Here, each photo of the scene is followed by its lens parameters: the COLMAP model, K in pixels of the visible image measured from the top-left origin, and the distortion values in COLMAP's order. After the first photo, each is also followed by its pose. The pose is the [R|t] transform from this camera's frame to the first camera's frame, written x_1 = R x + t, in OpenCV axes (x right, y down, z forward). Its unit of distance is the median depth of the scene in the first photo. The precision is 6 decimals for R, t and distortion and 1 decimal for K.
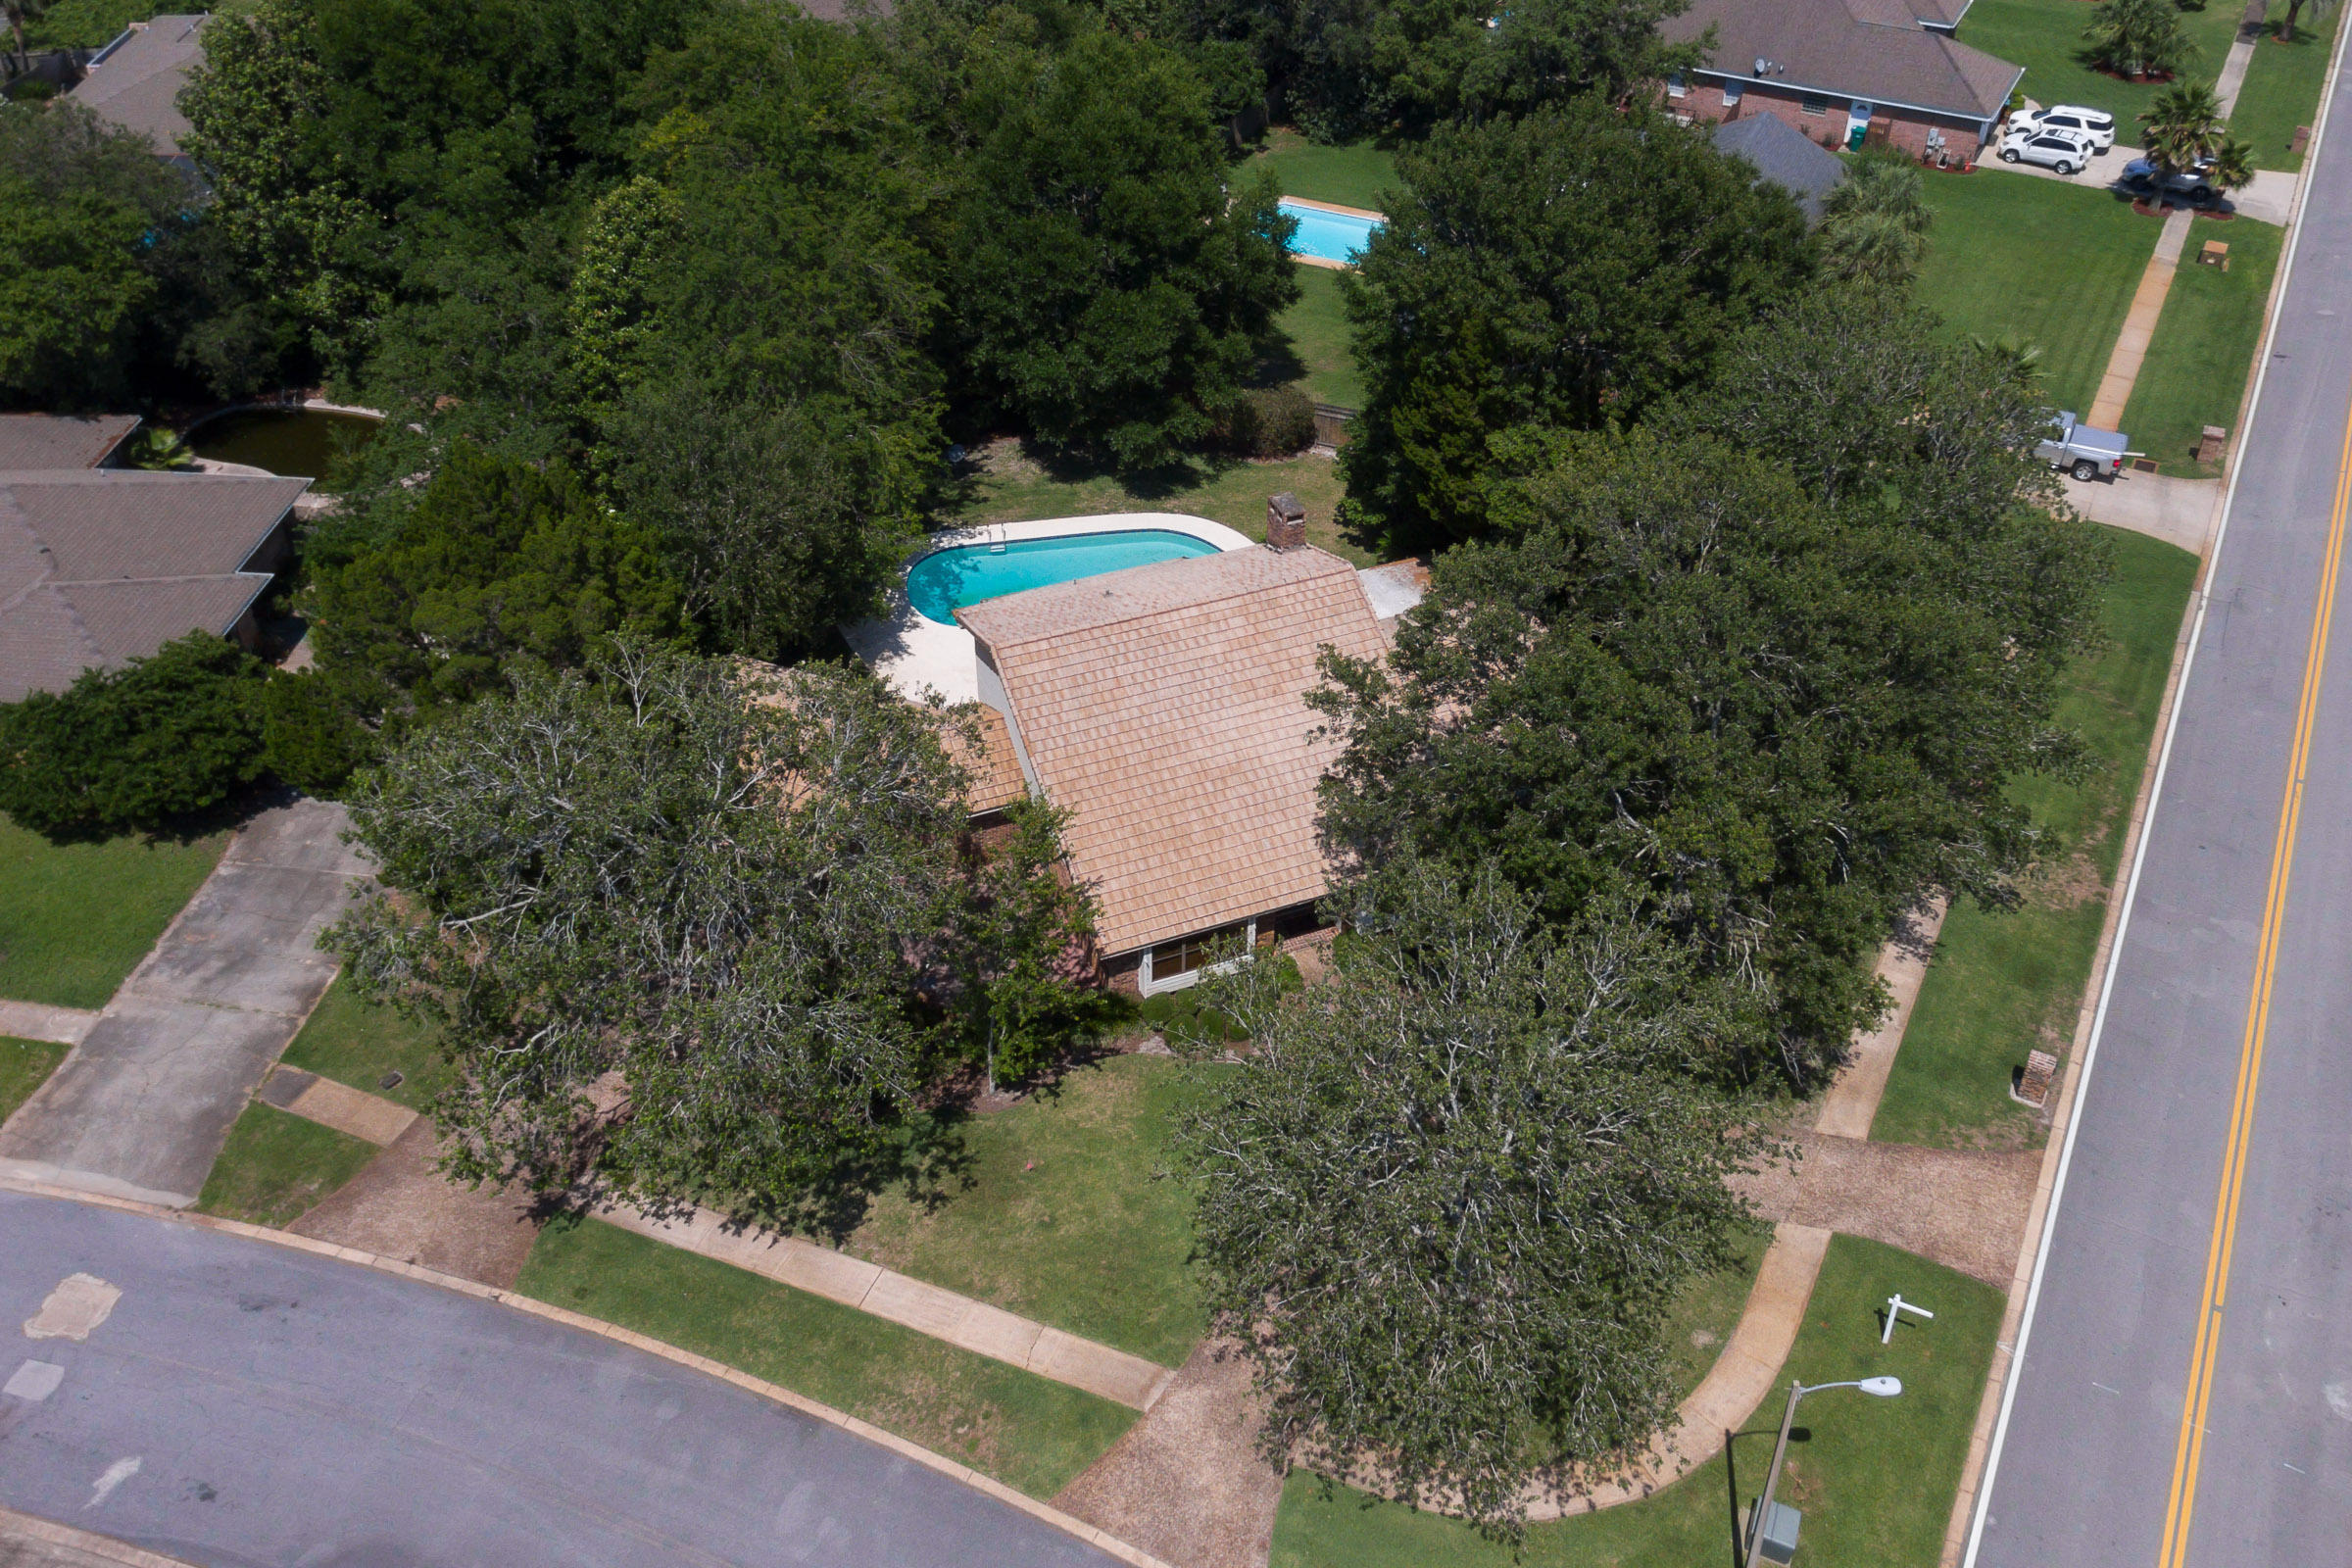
lens RADIAL K [[2065.4, 0, 1222.1], [0, 2065.4, 747.1], [0, 0, 1]] dist [0.034922, -0.012560]
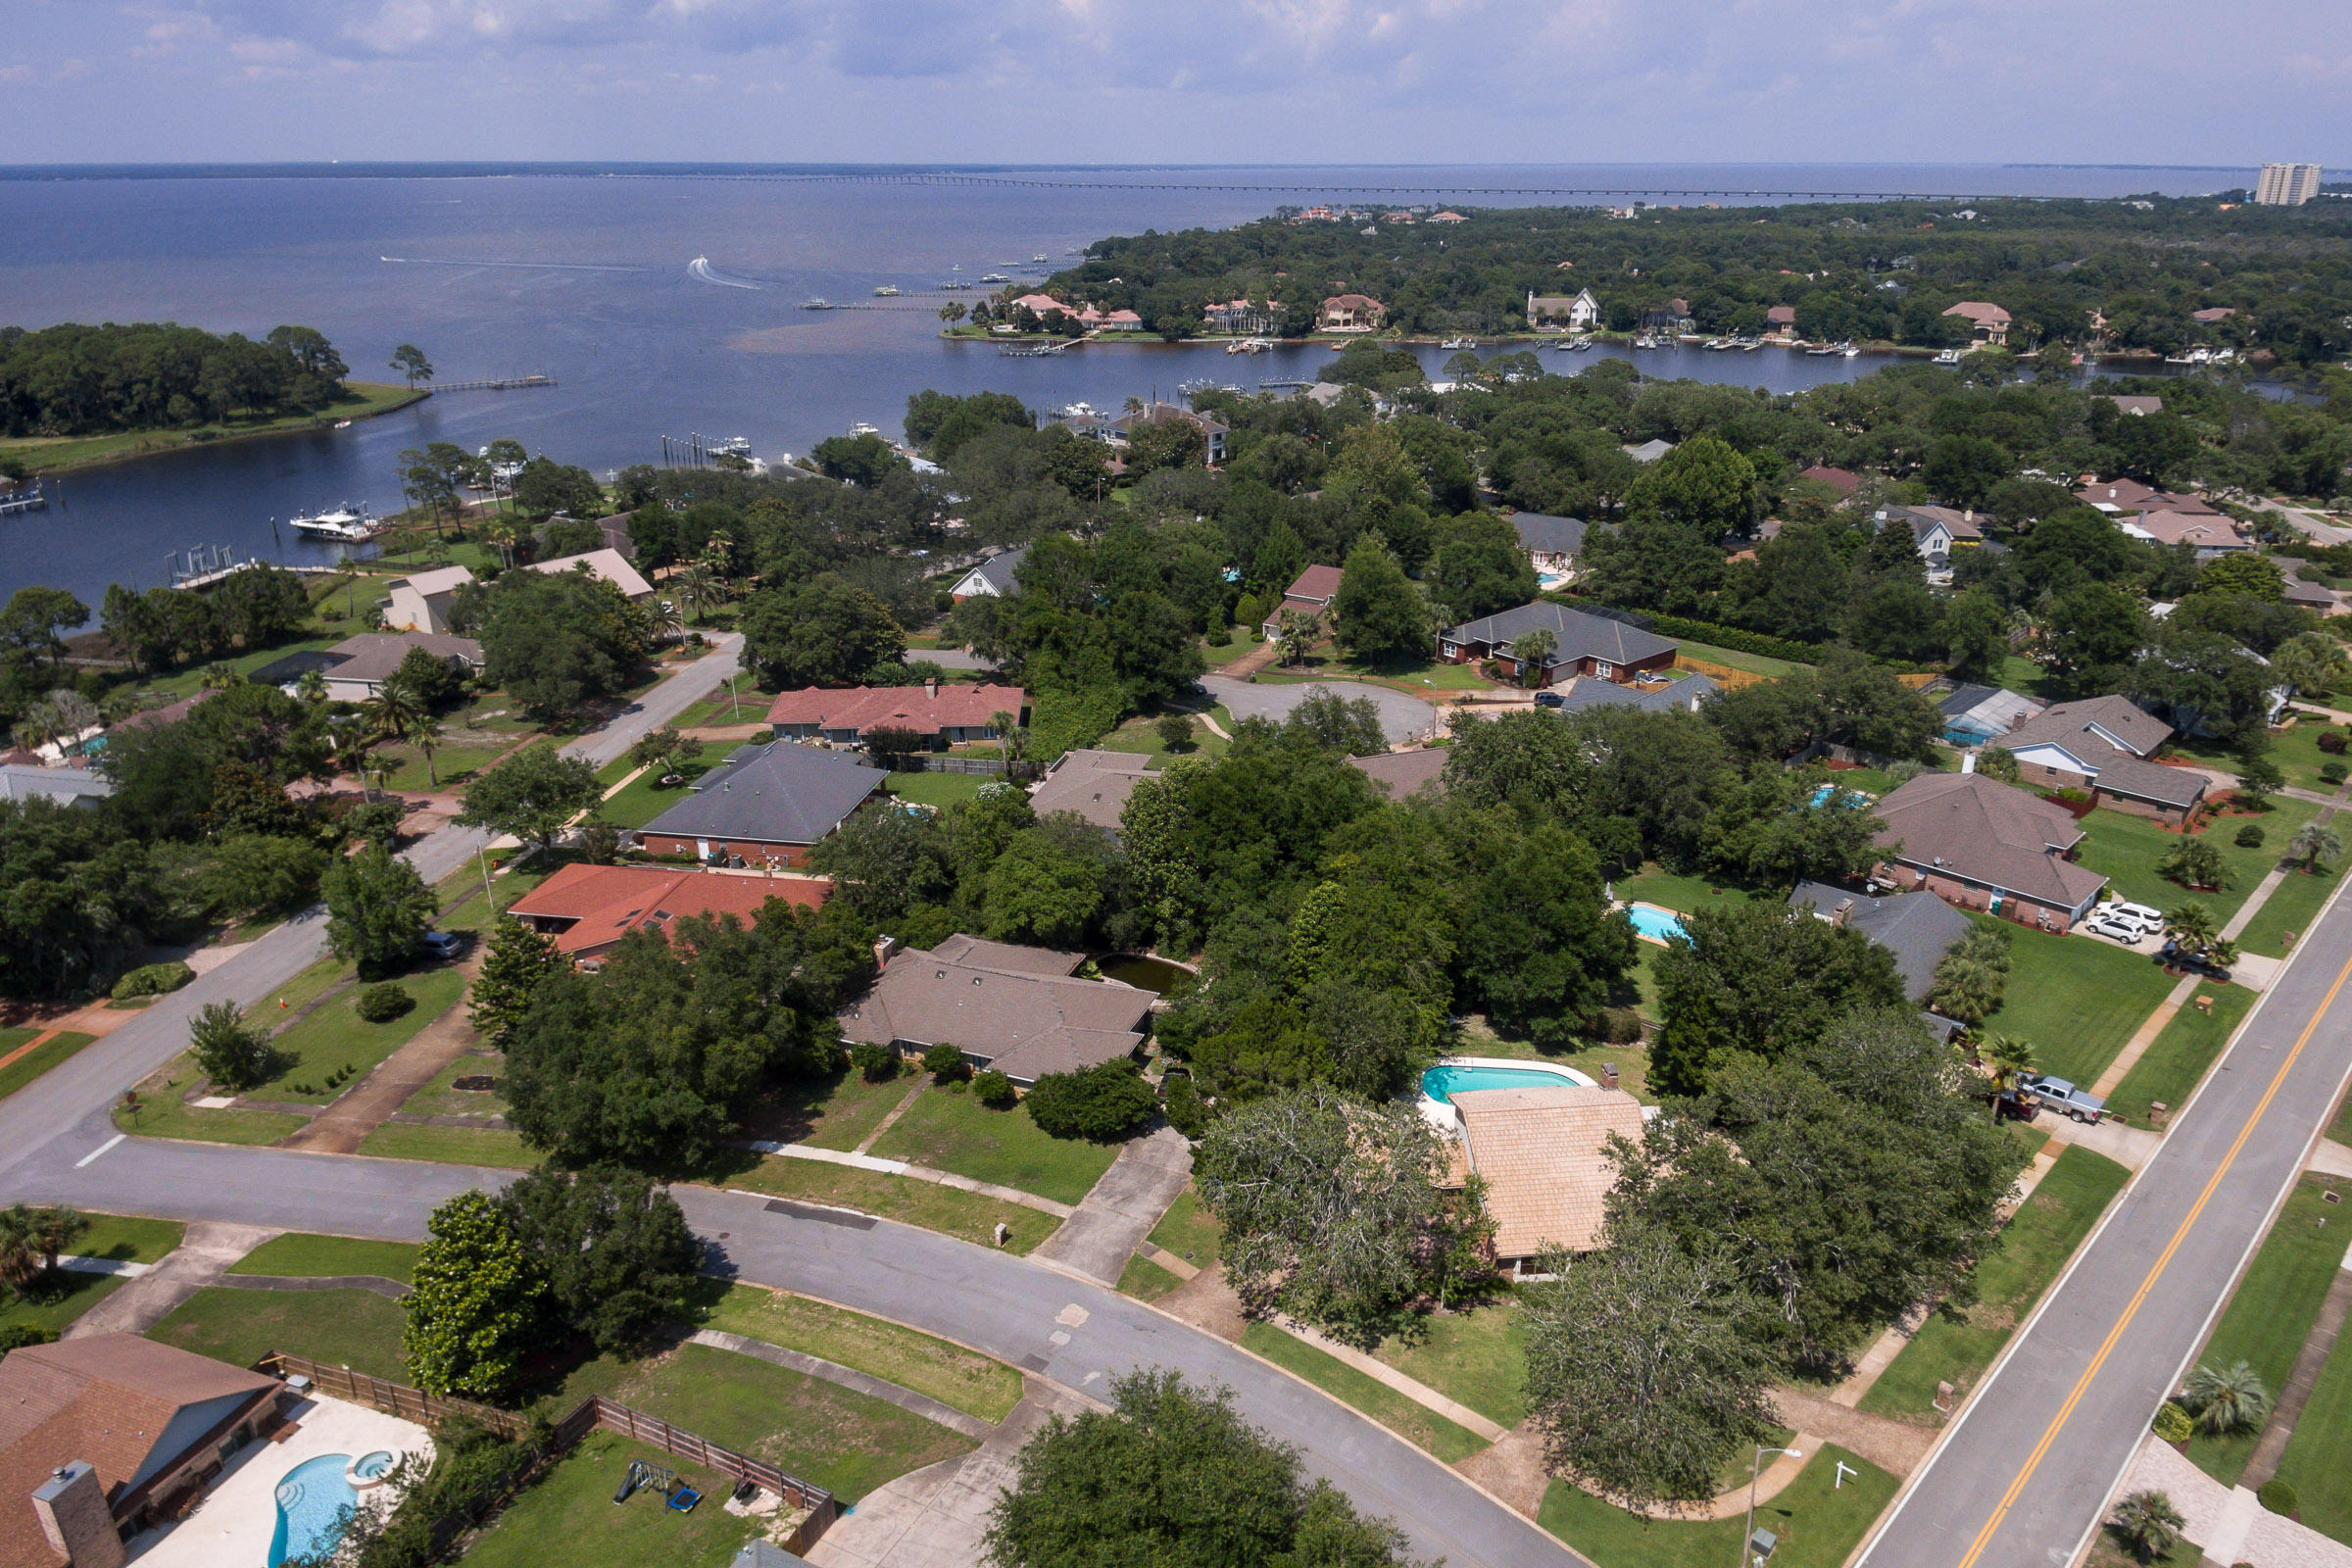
lens RADIAL K [[1588.4, 0, 1176.0], [0, 1588.4, 784.0], [0, 0, 1]] dist [0.059246, -0.081916]
pose [[0.952288, 0.091880, -0.291042, 0.052814], [-0.166735, 0.955345, -0.243958, 0.071941], [0.255631, 0.280845, 0.925083, -0.657696]]
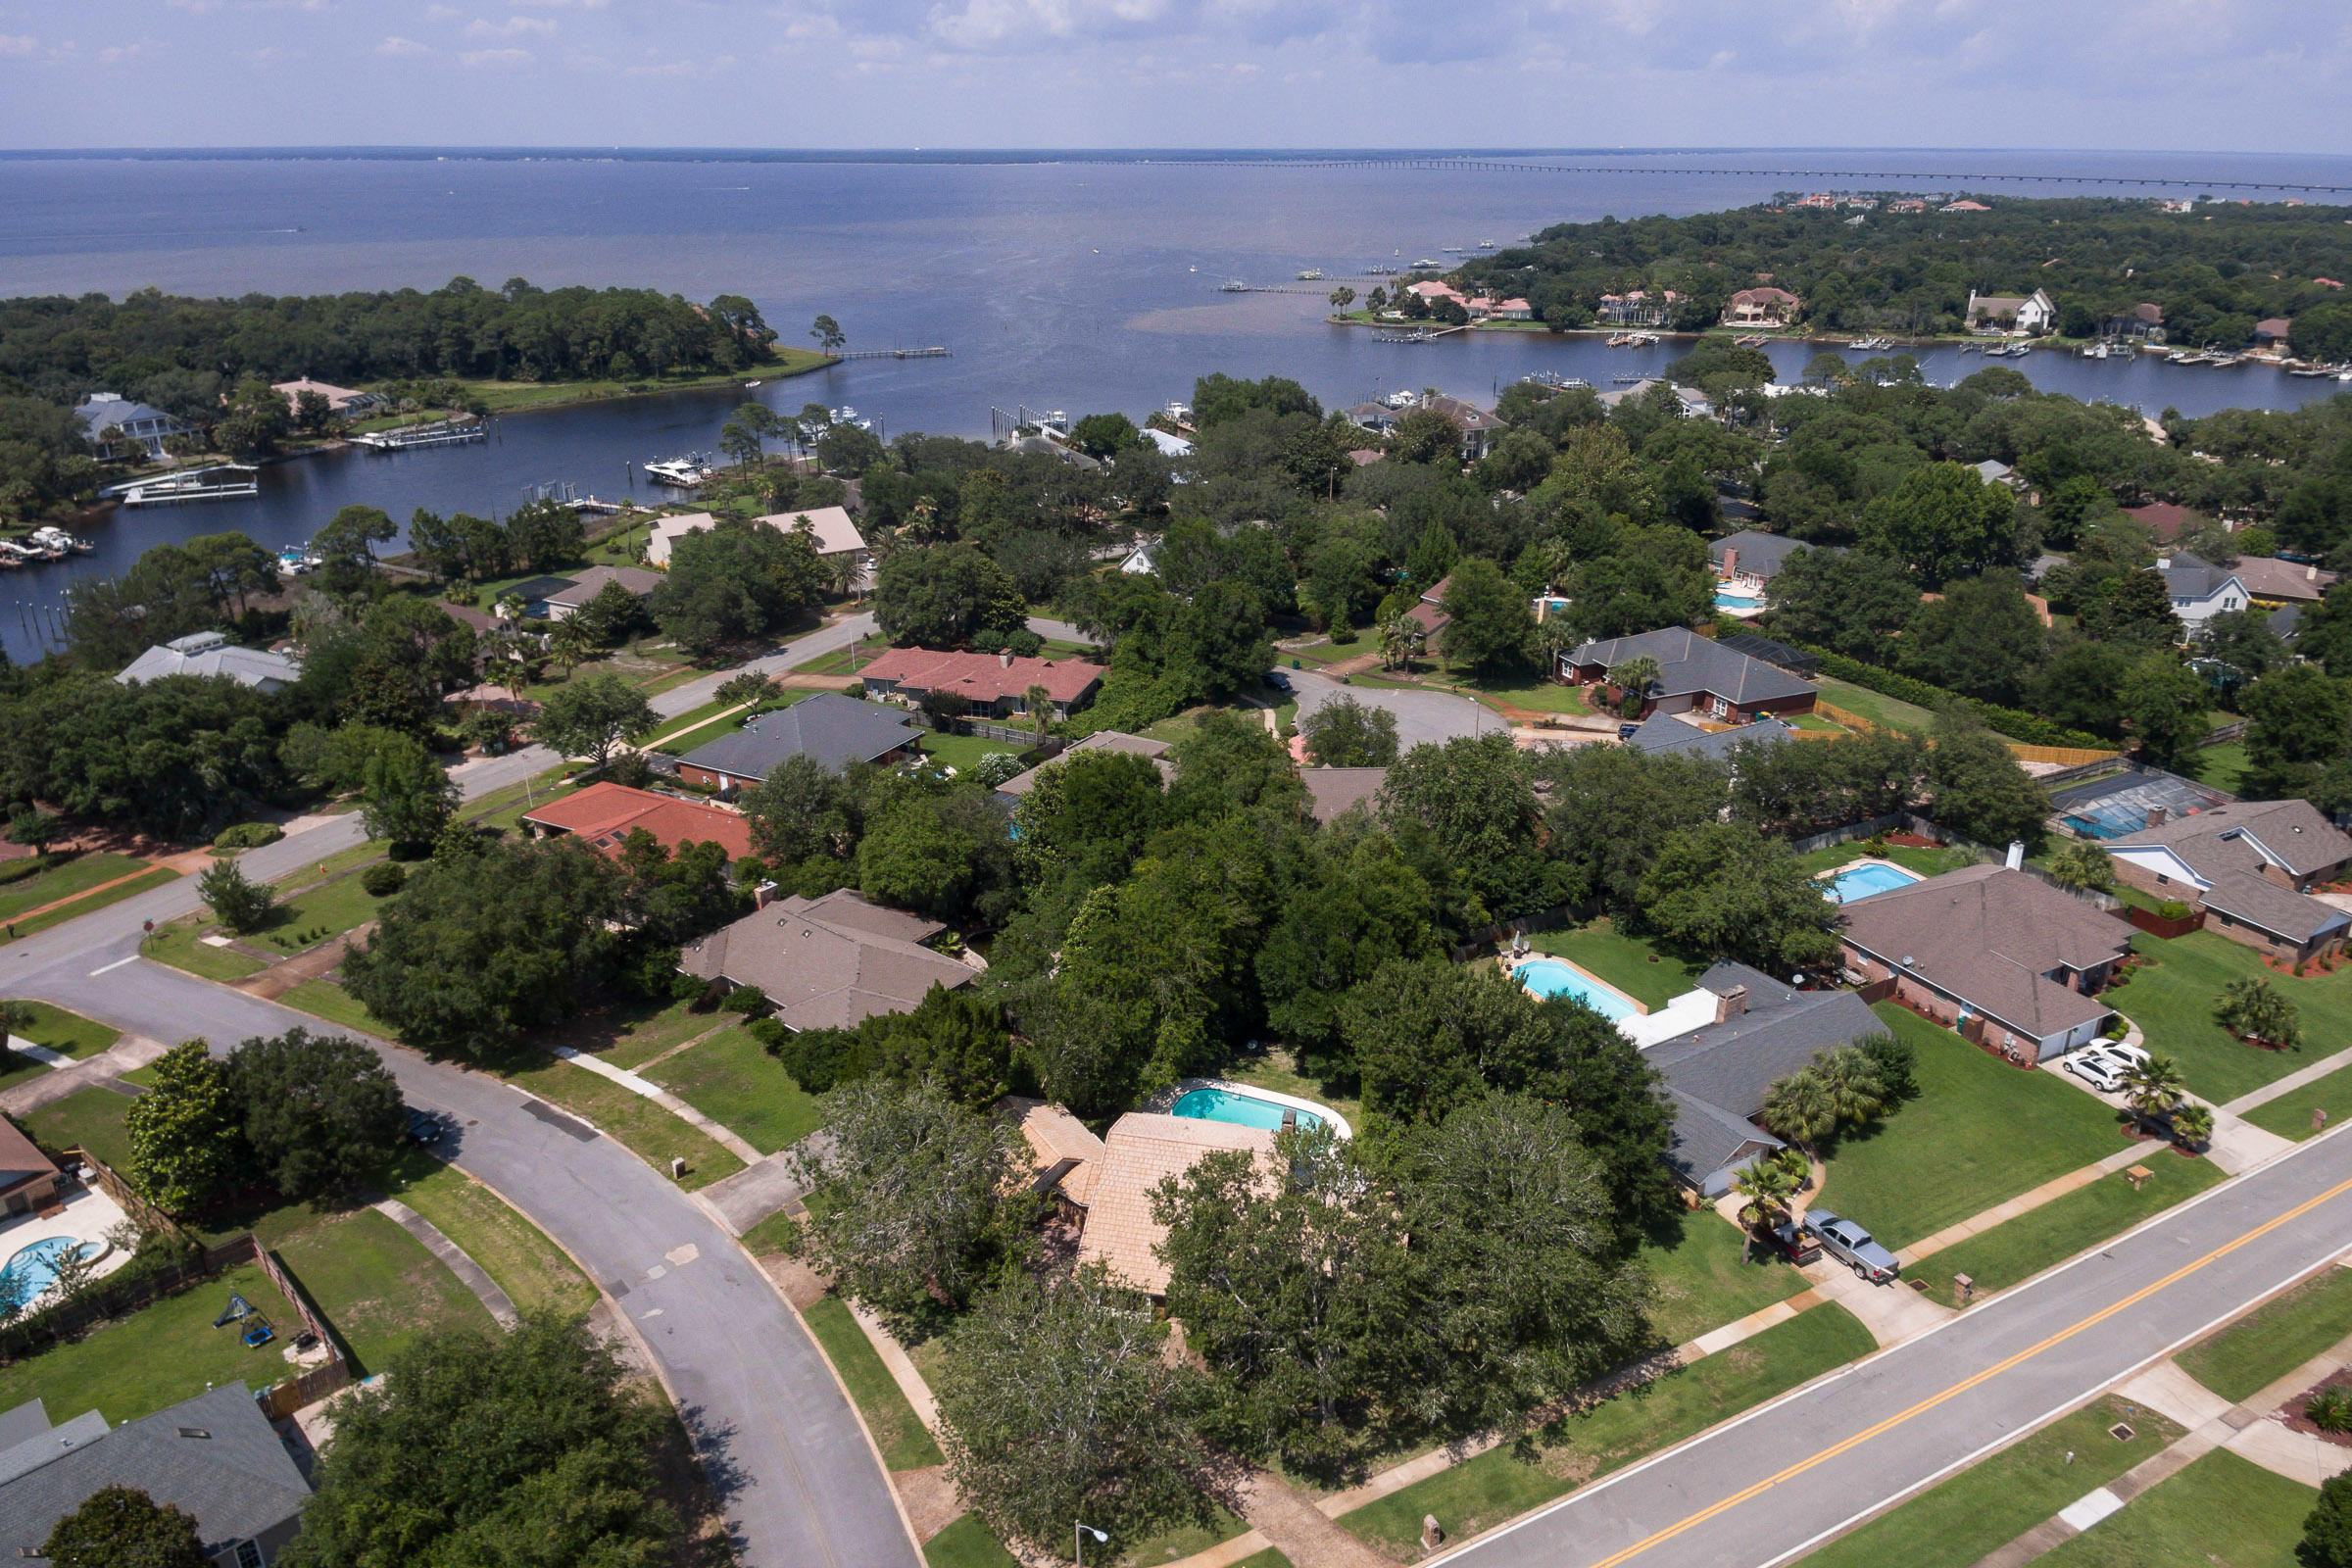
lens RADIAL K [[1570.4, 0, 1146.5], [0, 1570.4, 776.6], [0, 0, 1]] dist [0.059985, -0.087059]
pose [[0.808250, 0.198321, -0.554437, 0.642729], [-0.337778, 0.927410, -0.160674, -0.119116], [0.482326, 0.317141, 0.816568, -0.386643]]
